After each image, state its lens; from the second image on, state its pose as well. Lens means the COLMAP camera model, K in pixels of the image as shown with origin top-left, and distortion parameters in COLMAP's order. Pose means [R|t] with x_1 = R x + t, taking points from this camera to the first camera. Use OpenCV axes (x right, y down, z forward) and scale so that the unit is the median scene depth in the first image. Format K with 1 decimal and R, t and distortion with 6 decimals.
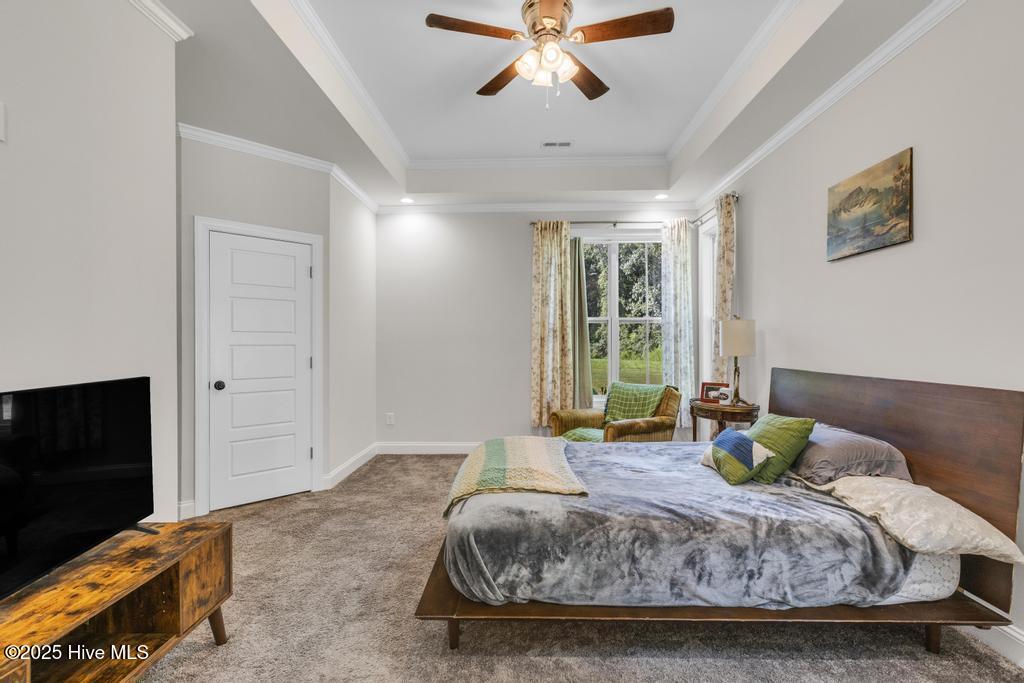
lens RADIAL K [[466.1, 0, 511.5], [0, 466.1, 342.5], [0, 0, 1]] dist [-0.002627, 0.001042]
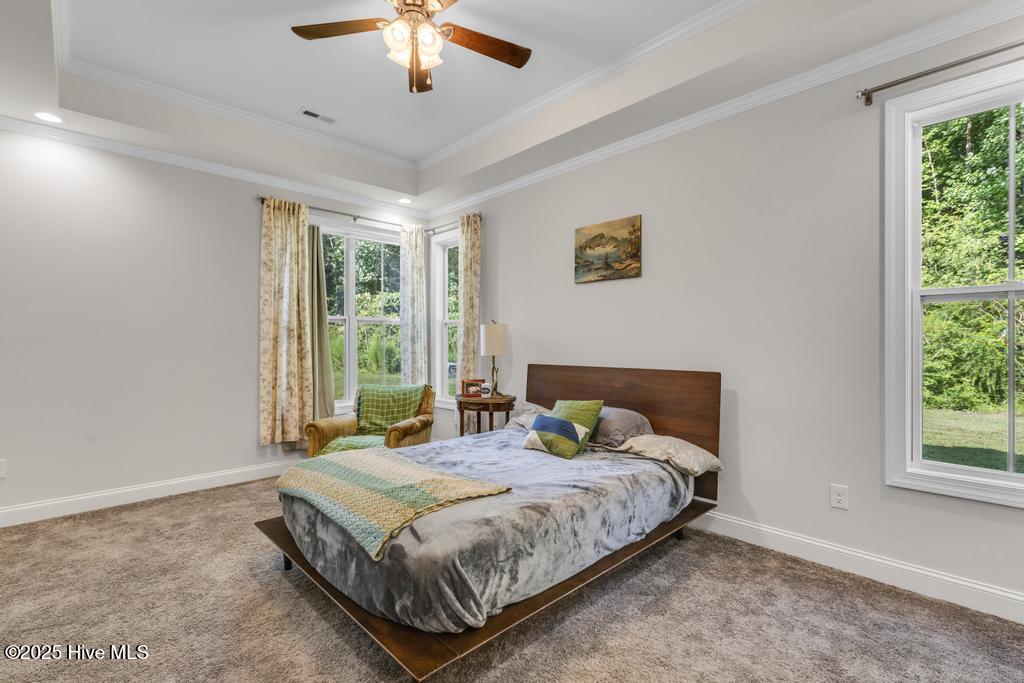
lens RADIAL K [[466.1, 0, 514.4], [0, 466.1, 343.4], [0, 0, 1]] dist [-0.002627, 0.001042]
pose [[0.699709, 0.002752, 0.714422, -0.432998], [-0.002660, 0.999996, -0.001246, 0.000872], [-0.714423, -0.001028, 0.699714, 0.201603]]
